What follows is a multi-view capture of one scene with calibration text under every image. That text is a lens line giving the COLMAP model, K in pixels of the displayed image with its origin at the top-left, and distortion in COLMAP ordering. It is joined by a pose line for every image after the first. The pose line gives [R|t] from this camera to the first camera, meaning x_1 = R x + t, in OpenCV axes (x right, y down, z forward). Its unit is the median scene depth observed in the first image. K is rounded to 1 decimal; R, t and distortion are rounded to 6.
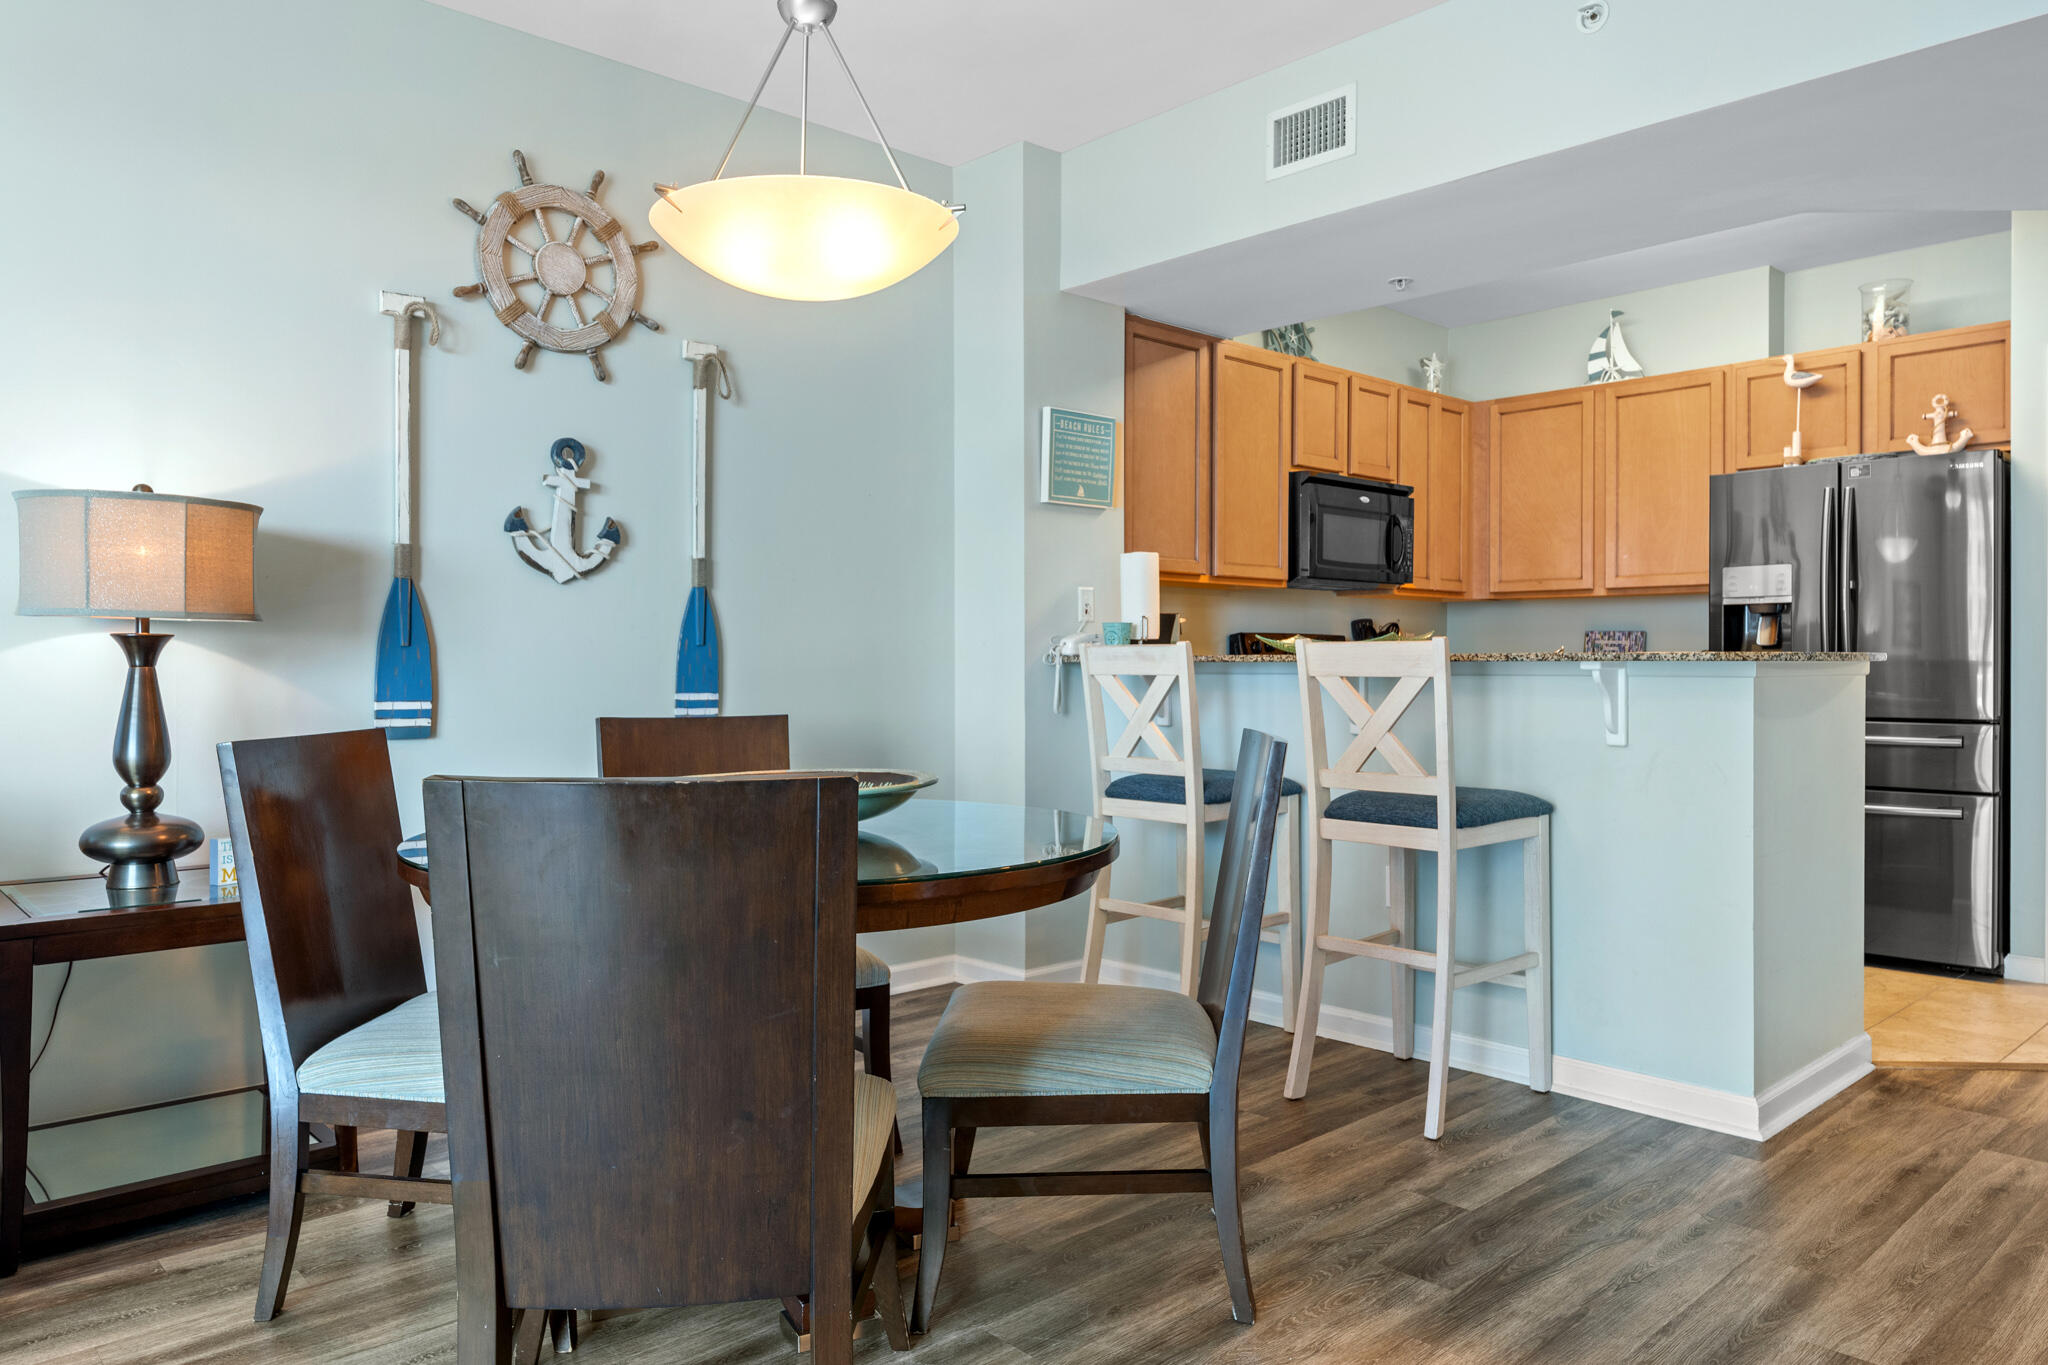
lens RADIAL K [[1369.9, 0, 1003.7], [0, 1369.9, 670.8], [0, 0, 1]] dist [0.004186, 0.001250]
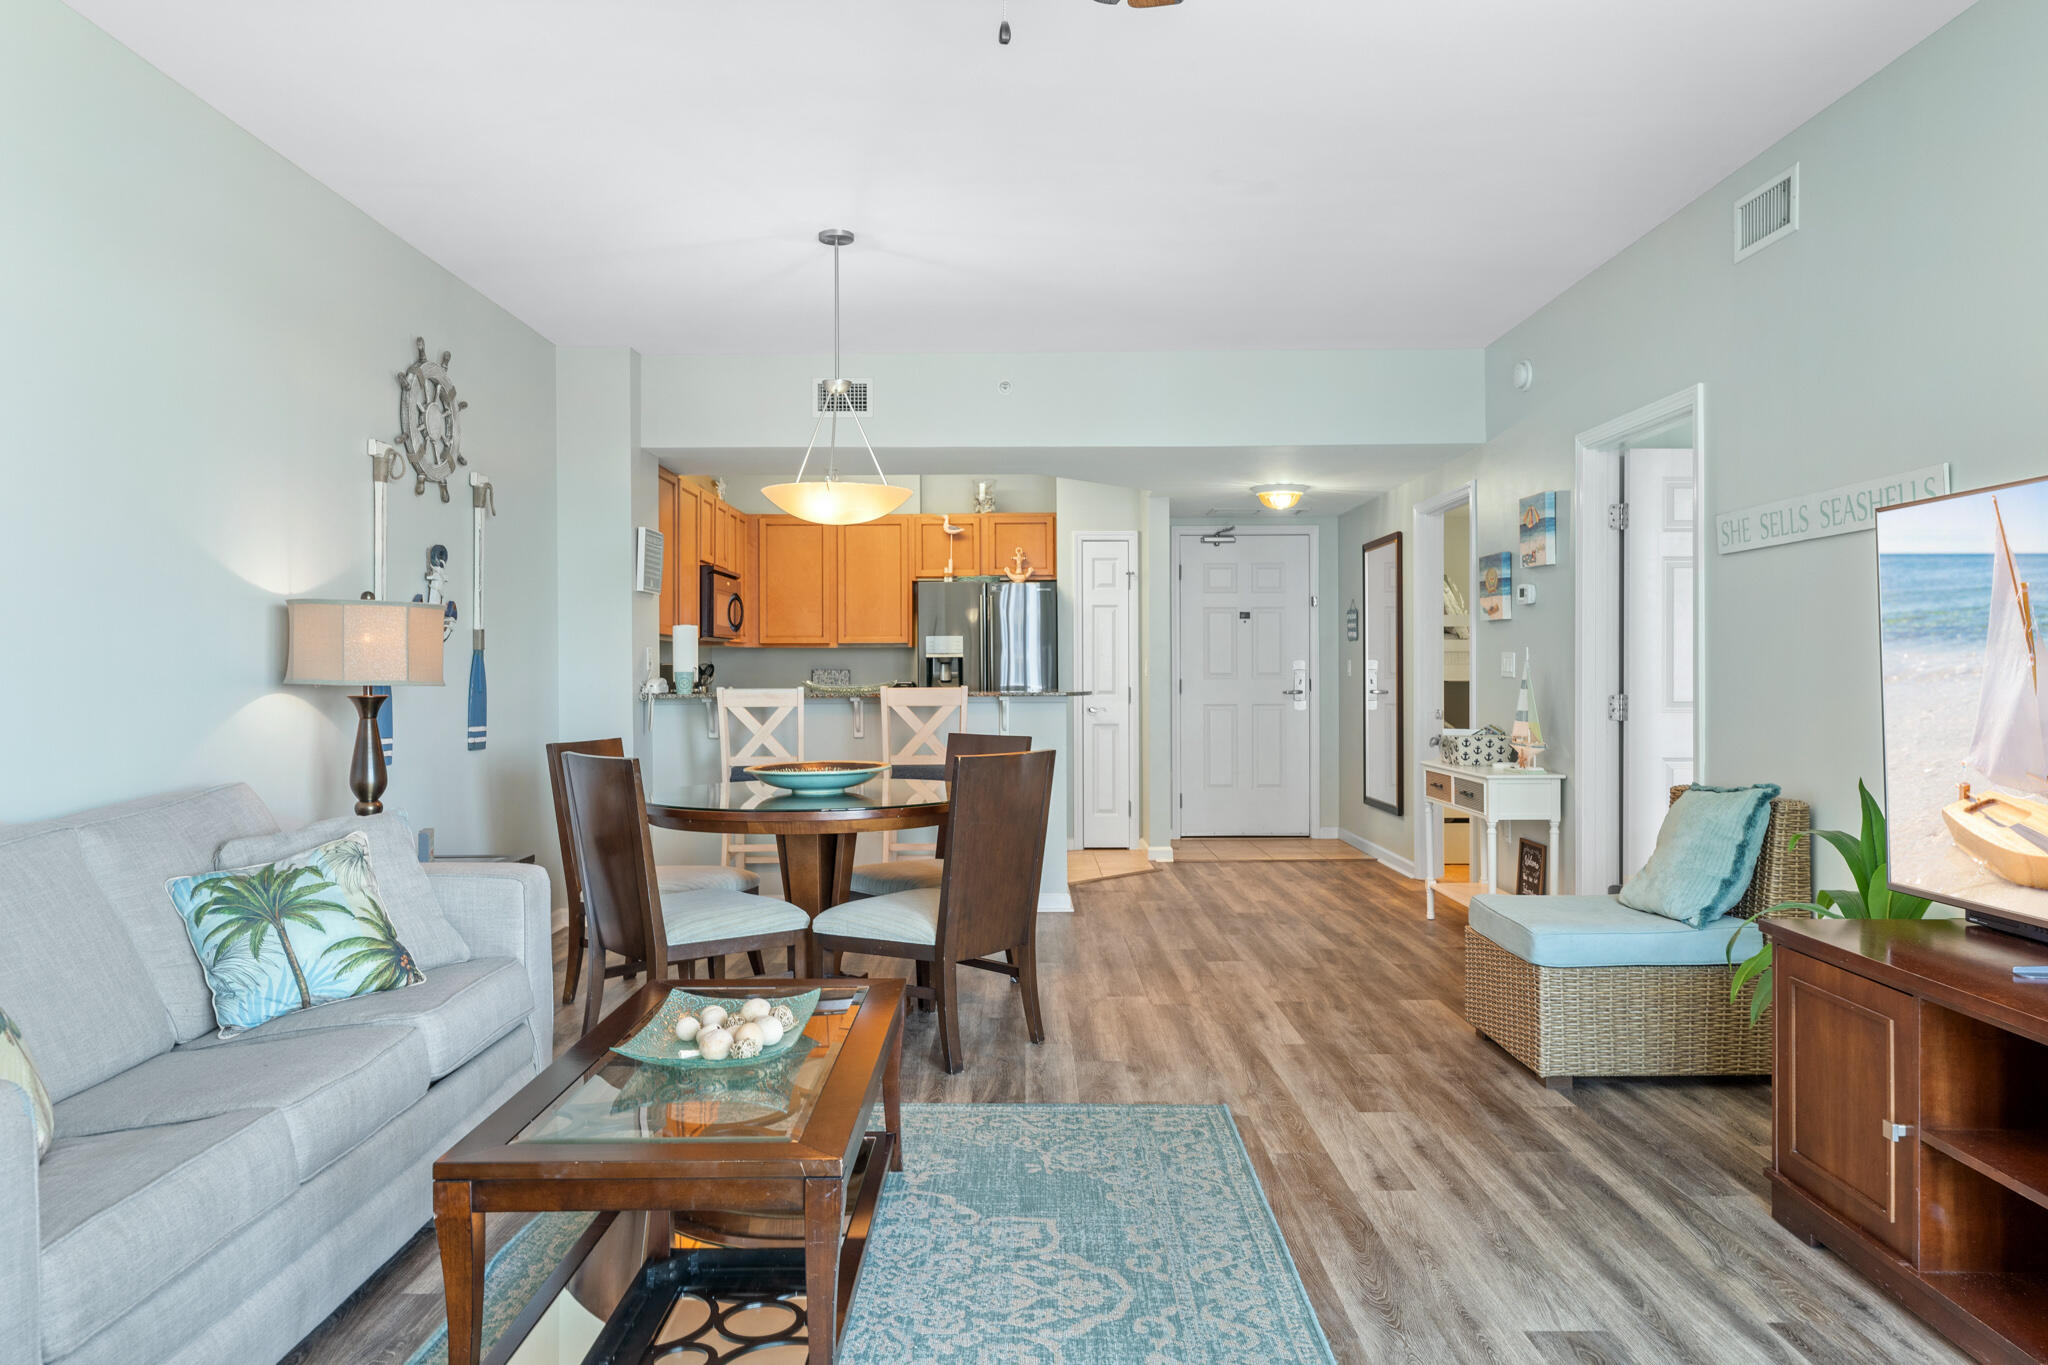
lens RADIAL K [[1369.9, 0, 1003.7], [0, 1369.9, 670.8], [0, 0, 1]] dist [0.004186, 0.001250]
pose [[0.686305, -0.002569, 0.727309, -0.763110], [0.008747, 0.999951, -0.004723, -0.025659], [-0.727261, 0.009603, 0.686294, -0.296916]]
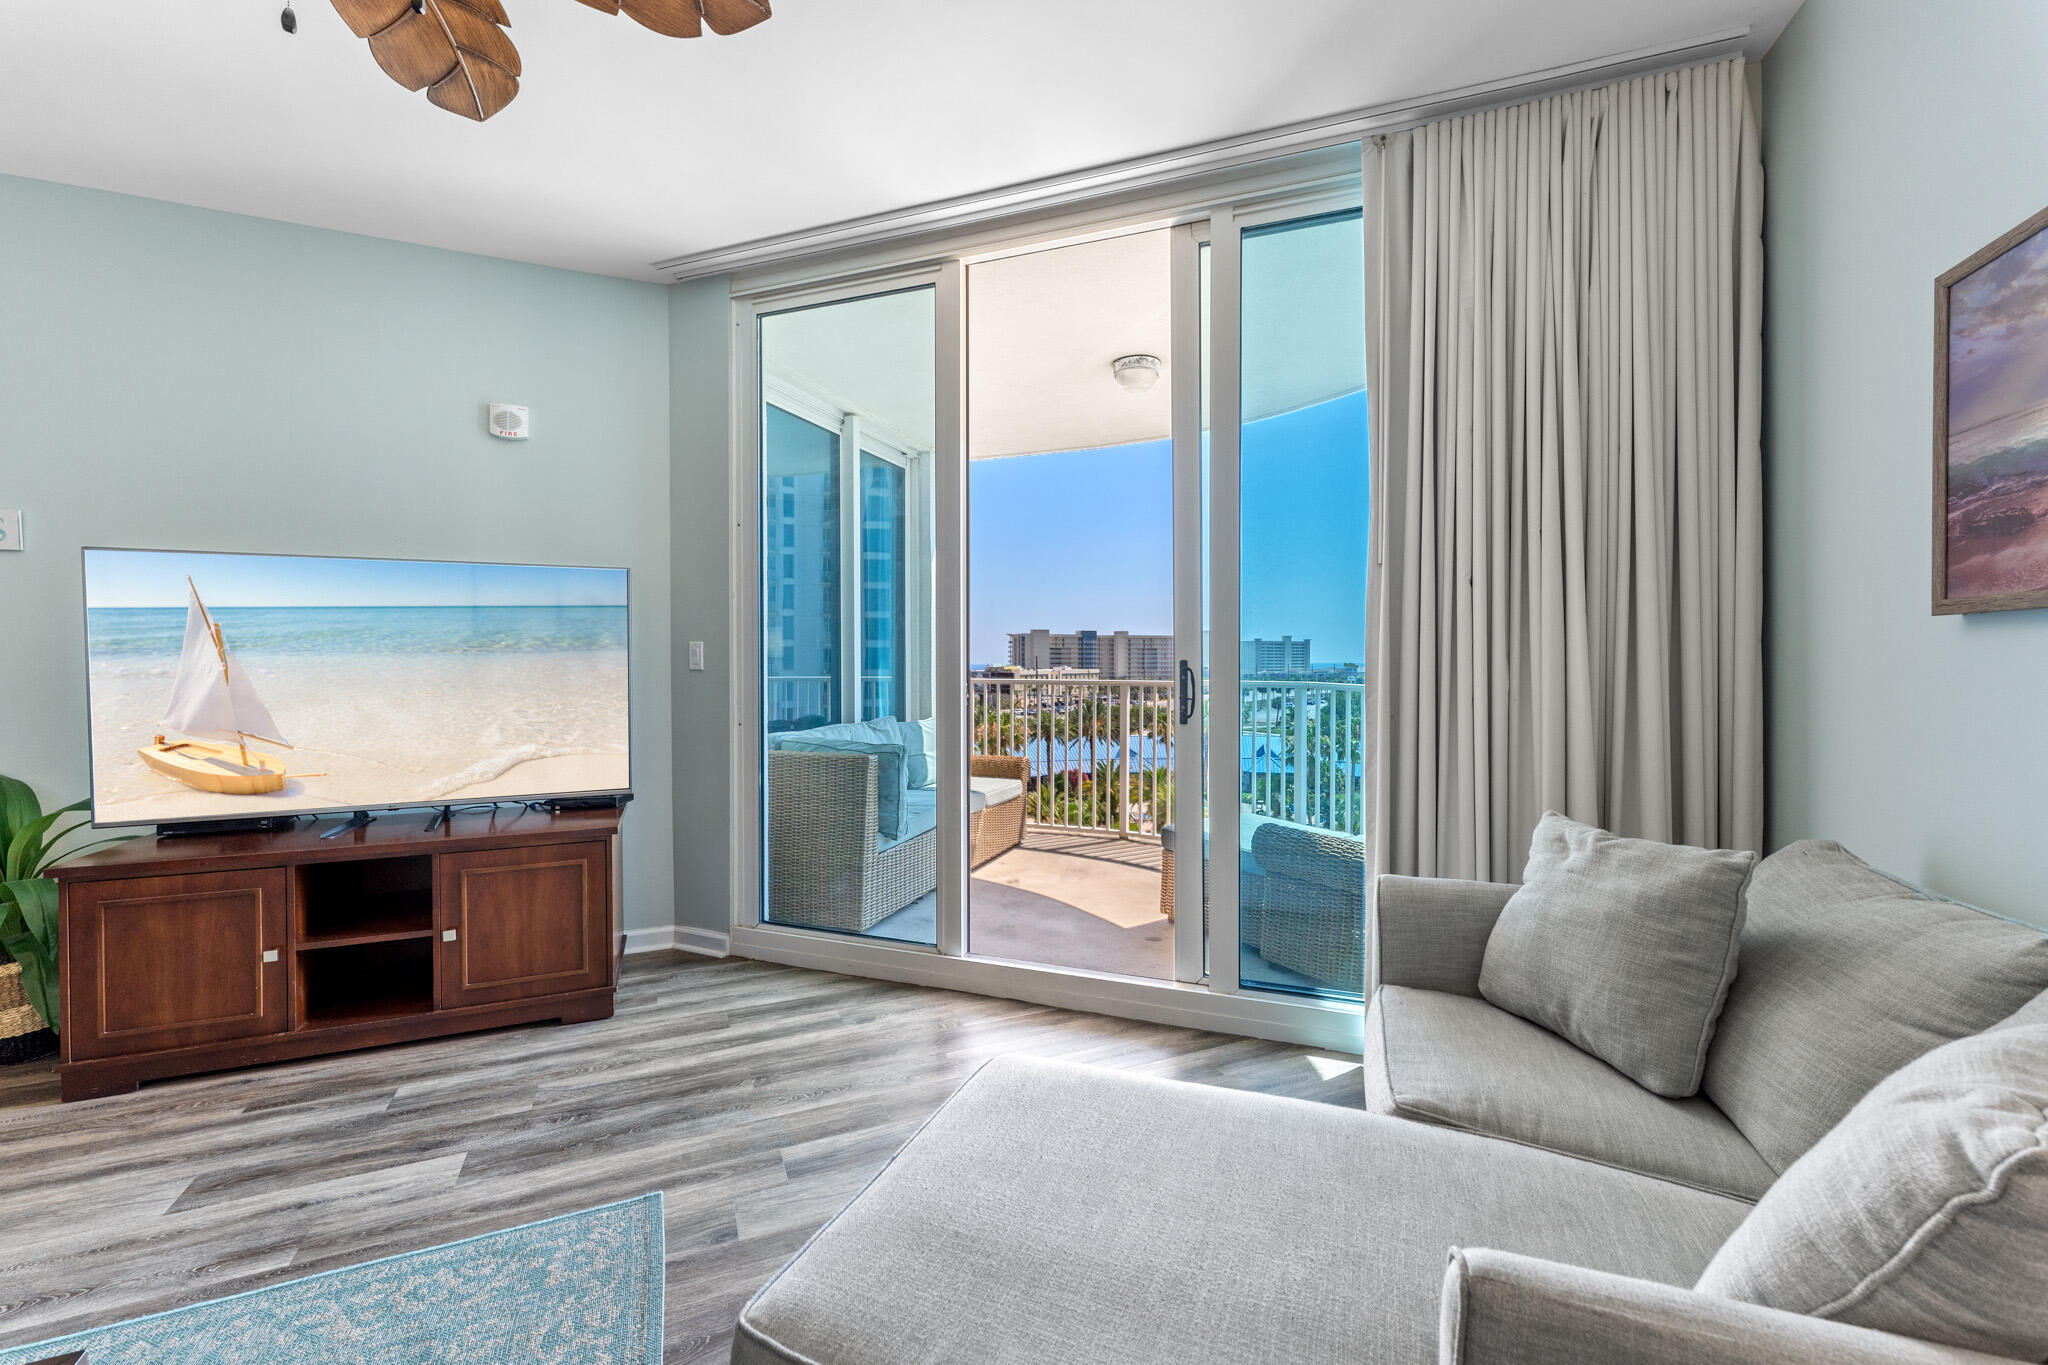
lens RADIAL K [[819.7, 0, 1026.4], [0, 819.7, 671.3], [0, 0, 1]] dist [-0.001405, -0.000120]
pose [[-0.953794, 0.001249, 0.300460, -0.741998], [0.005790, 0.999882, 0.014222, -0.029580], [-0.300407, 0.015305, -0.953688, 0.172156]]
